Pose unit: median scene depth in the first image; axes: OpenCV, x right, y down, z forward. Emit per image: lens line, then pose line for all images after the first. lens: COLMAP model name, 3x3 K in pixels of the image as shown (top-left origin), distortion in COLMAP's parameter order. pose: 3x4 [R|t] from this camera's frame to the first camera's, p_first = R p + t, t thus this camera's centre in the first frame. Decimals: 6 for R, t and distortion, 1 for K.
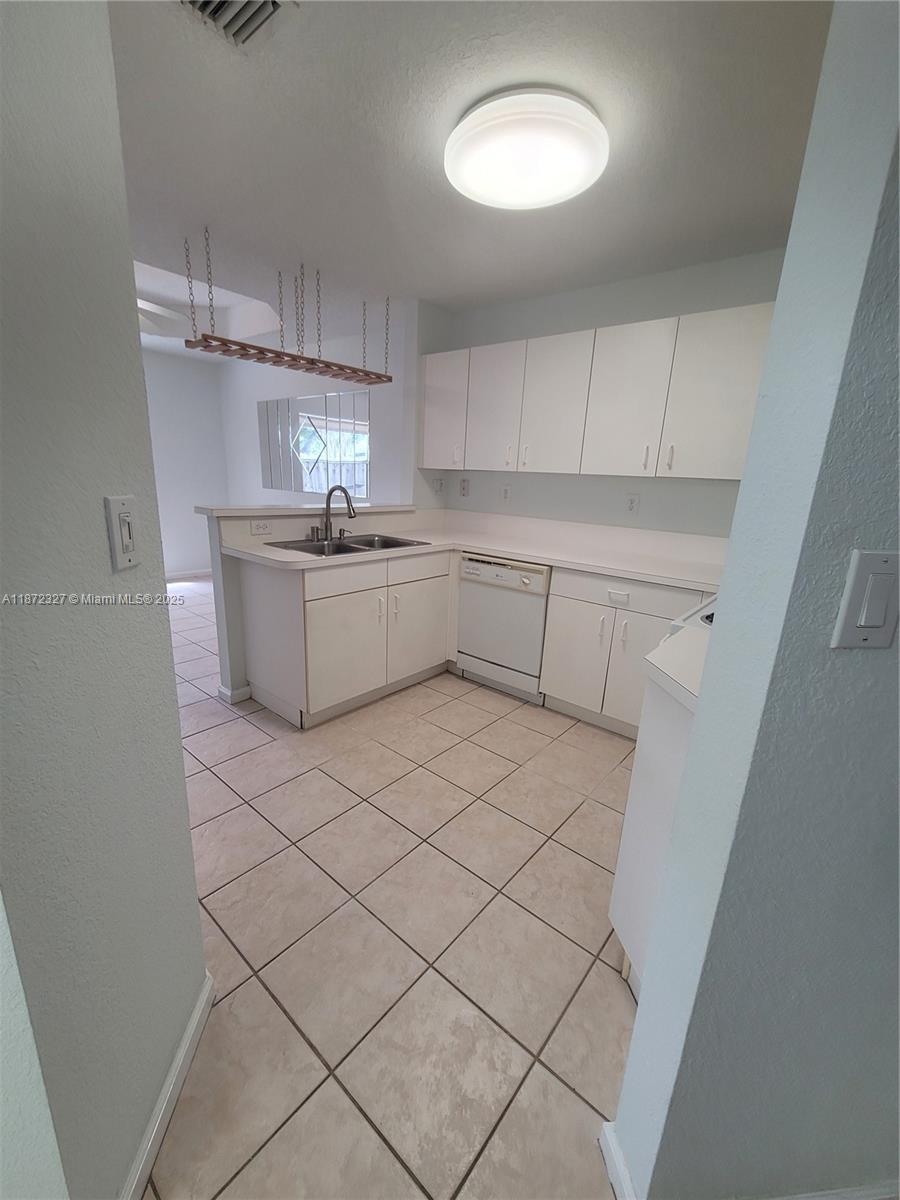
lens RADIAL K [[491.3, 0, 442.0], [0, 491.3, 597.5], [0, 0, 1]] dist [0.002508, -0.001842]
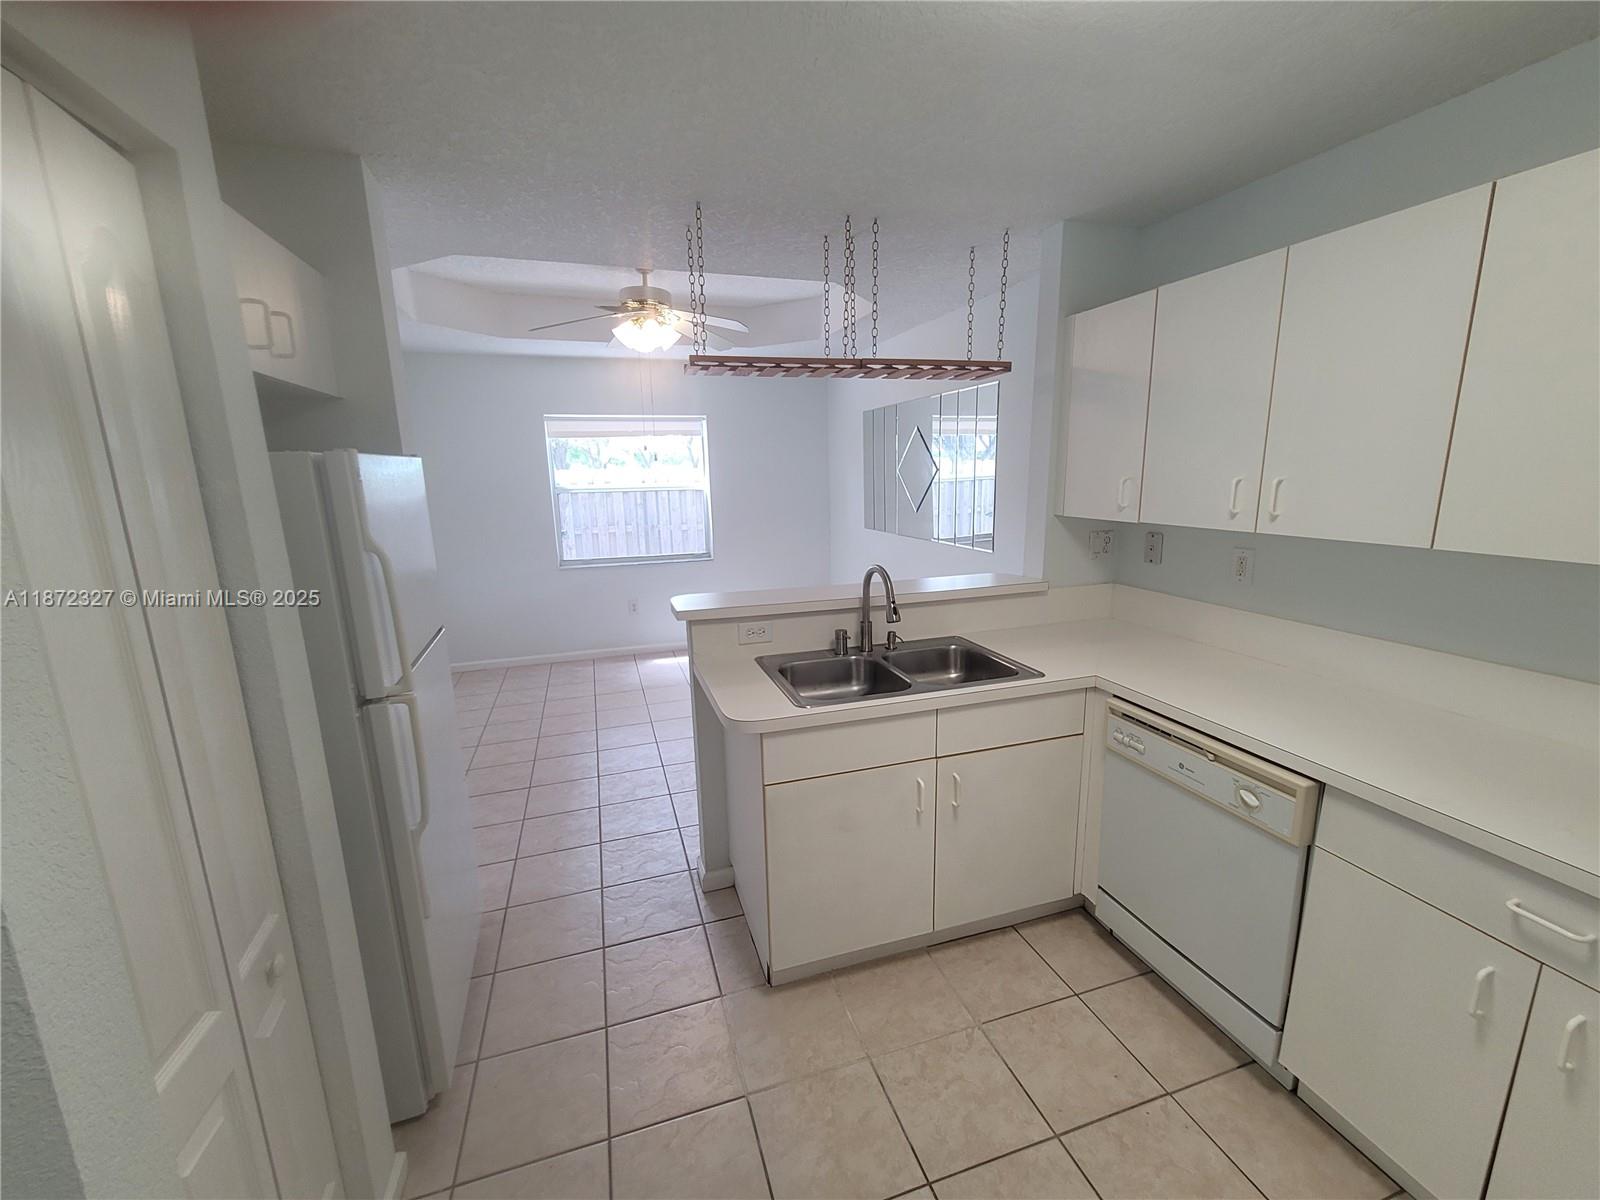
lens RADIAL K [[655.0, 0, 797.0], [0, 655.0, 602.0], [0, 0, 1]] dist [0.002508, -0.001842]
pose [[0.846158, 0.046969, -0.530859, 0.123503], [-0.074513, 0.996751, -0.030580, -0.148190], [0.527698, 0.065432, 0.846908, 0.274832]]
